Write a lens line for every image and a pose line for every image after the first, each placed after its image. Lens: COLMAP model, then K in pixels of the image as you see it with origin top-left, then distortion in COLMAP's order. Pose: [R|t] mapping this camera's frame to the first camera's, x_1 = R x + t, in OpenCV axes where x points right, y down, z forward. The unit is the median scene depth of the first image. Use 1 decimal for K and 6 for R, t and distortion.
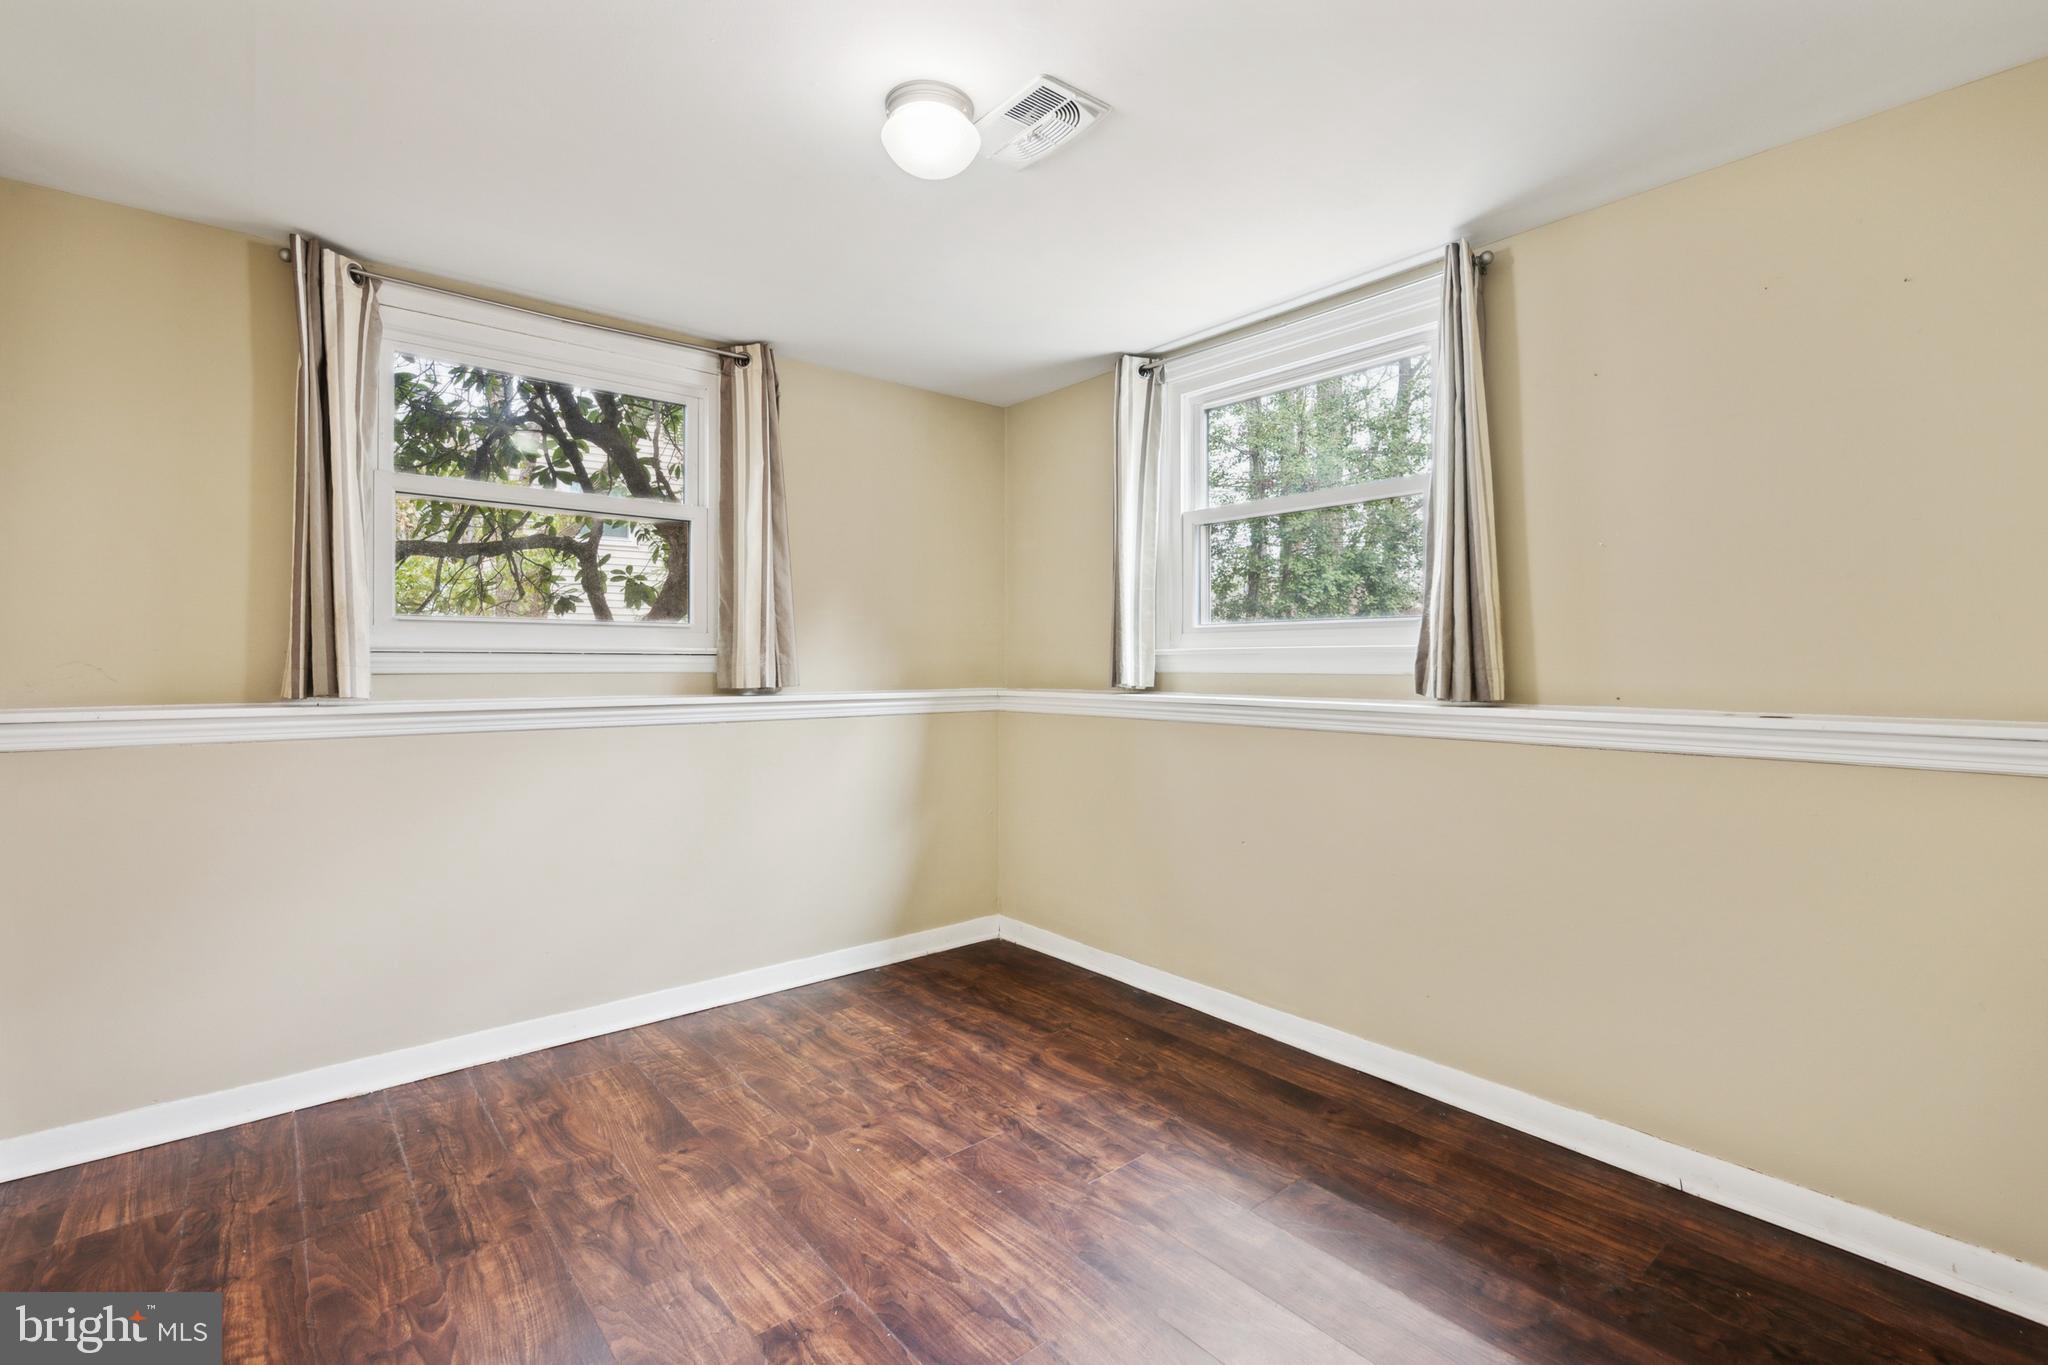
lens RADIAL K [[848.3, 0, 1025.3], [0, 848.3, 683.0], [0, 0, 1]] dist [-0.004969, -0.000384]
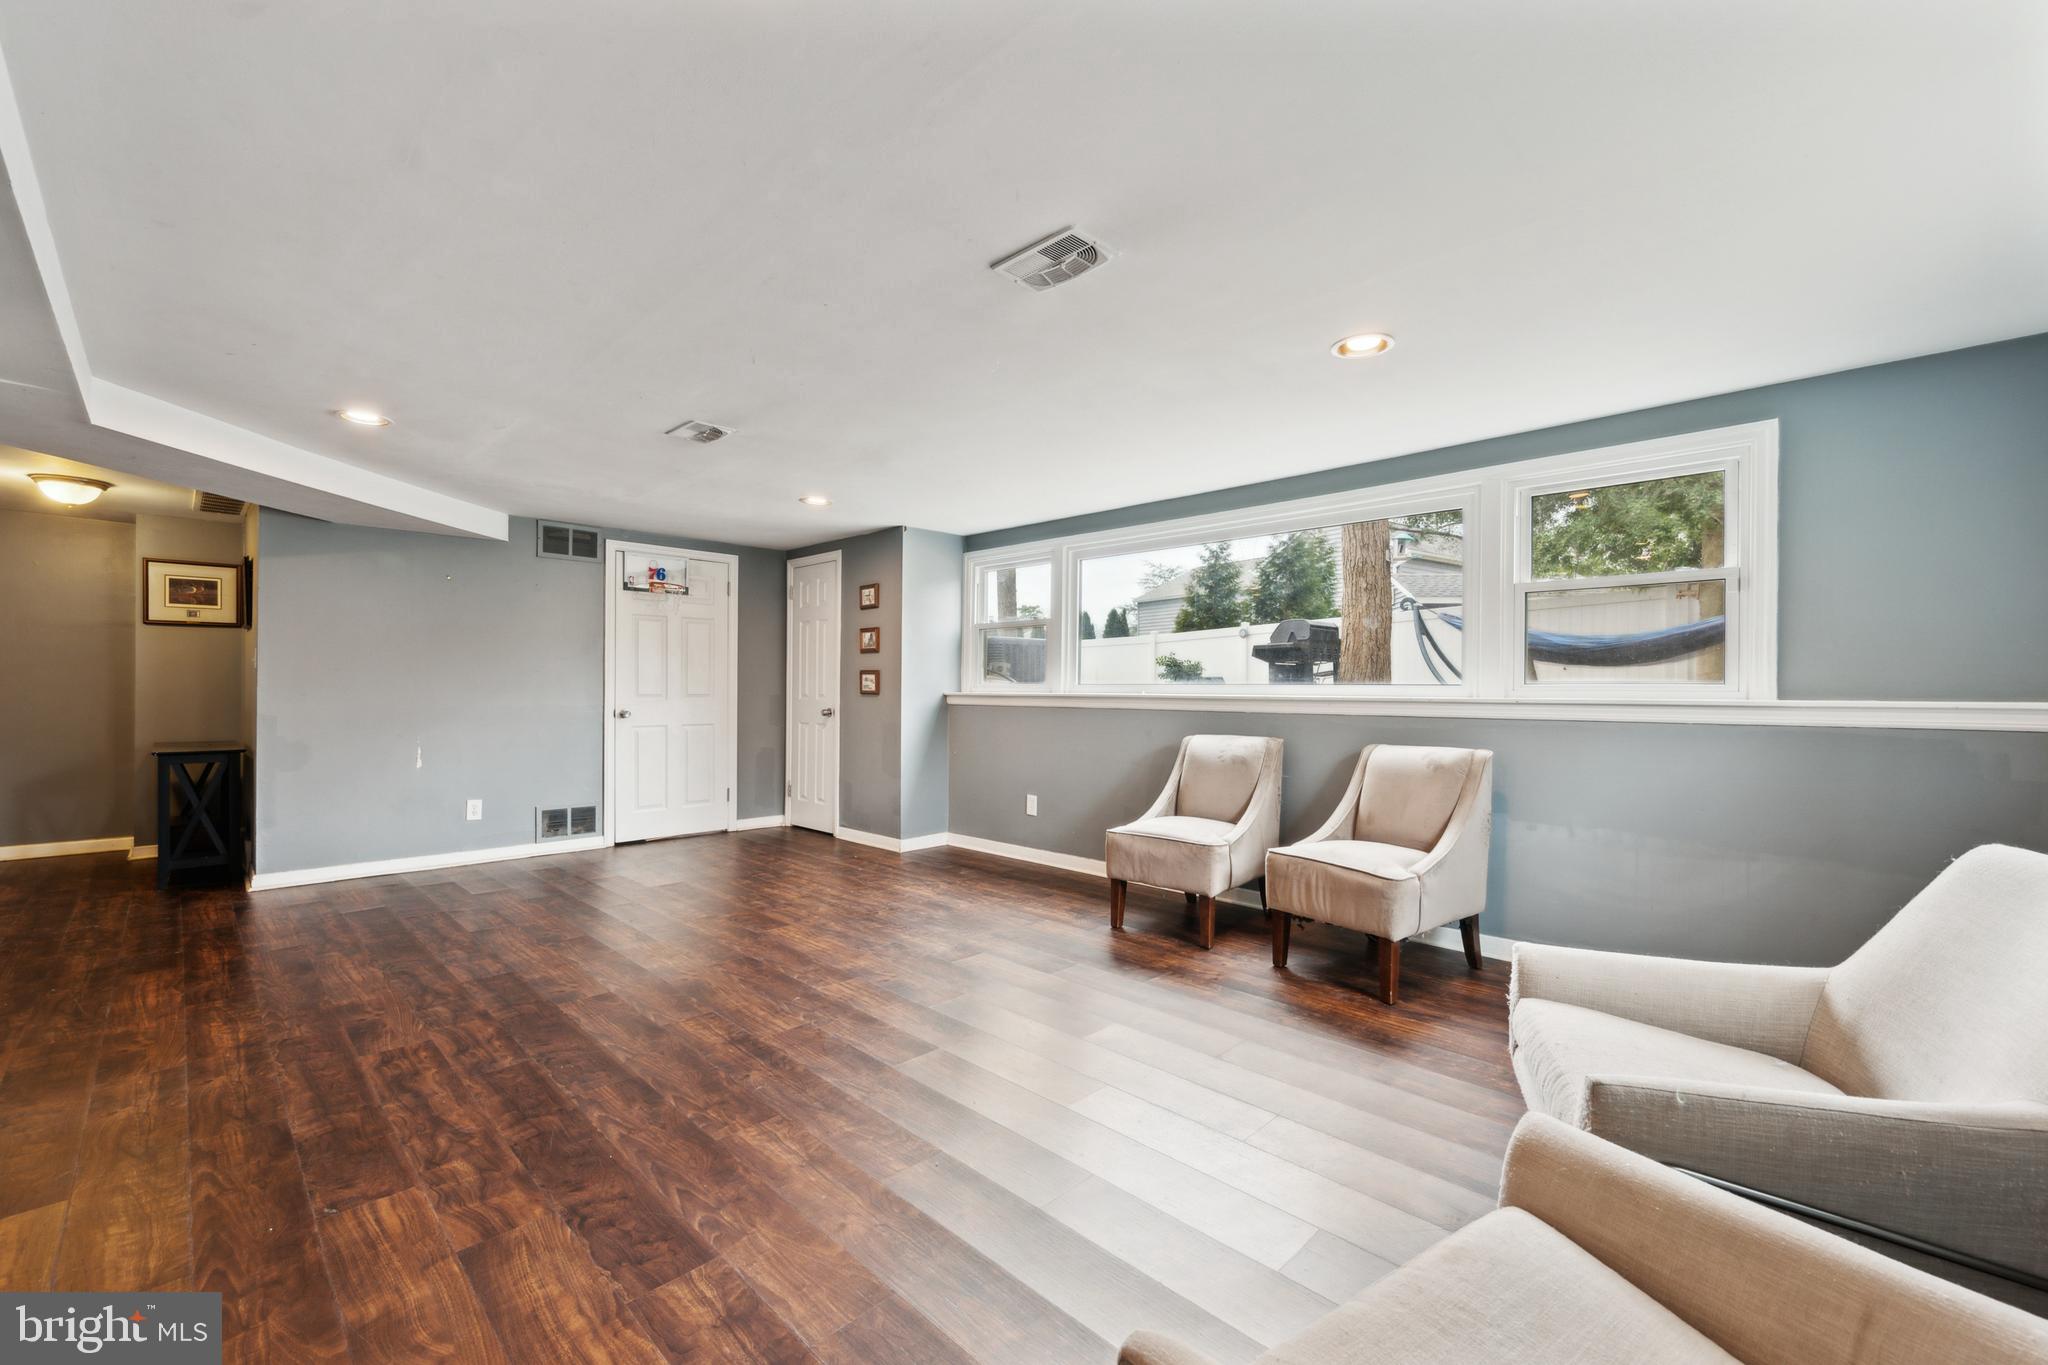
lens RADIAL K [[848.3, 0, 1034.2], [0, 848.3, 679.6], [0, 0, 1]] dist [-0.004969, -0.000384]
pose [[-0.997608, 0.005075, -0.068938, -1.134079], [0.003229, 0.999634, 0.026853, -0.053307], [0.069049, 0.026566, -0.997259, 2.045448]]
